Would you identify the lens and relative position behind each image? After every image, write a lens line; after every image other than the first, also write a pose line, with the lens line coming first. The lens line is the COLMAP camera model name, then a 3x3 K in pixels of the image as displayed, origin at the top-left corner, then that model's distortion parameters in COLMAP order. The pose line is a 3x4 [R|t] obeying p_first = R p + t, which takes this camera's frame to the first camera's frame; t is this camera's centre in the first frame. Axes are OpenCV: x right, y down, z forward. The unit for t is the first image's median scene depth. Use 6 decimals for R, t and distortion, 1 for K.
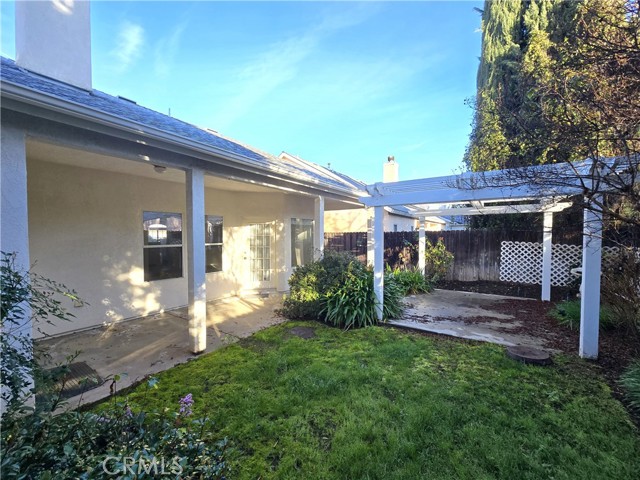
lens RADIAL K [[260.0, 0, 322.7], [0, 260.0, 244.0], [0, 0, 1]] dist [-0.000718, -0.000292]
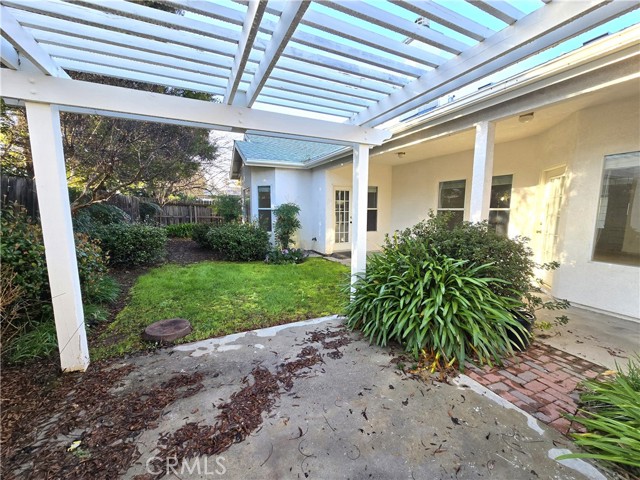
lens RADIAL K [[260.0, 0, 322.4], [0, 260.0, 239.3], [0, 0, 1]] dist [-0.000718, -0.000292]
pose [[-0.507952, 0.095228, -0.856105, 0.734383], [-0.030134, 0.991298, 0.128145, 0.004120], [0.860858, 0.090889, -0.500662, 1.091401]]
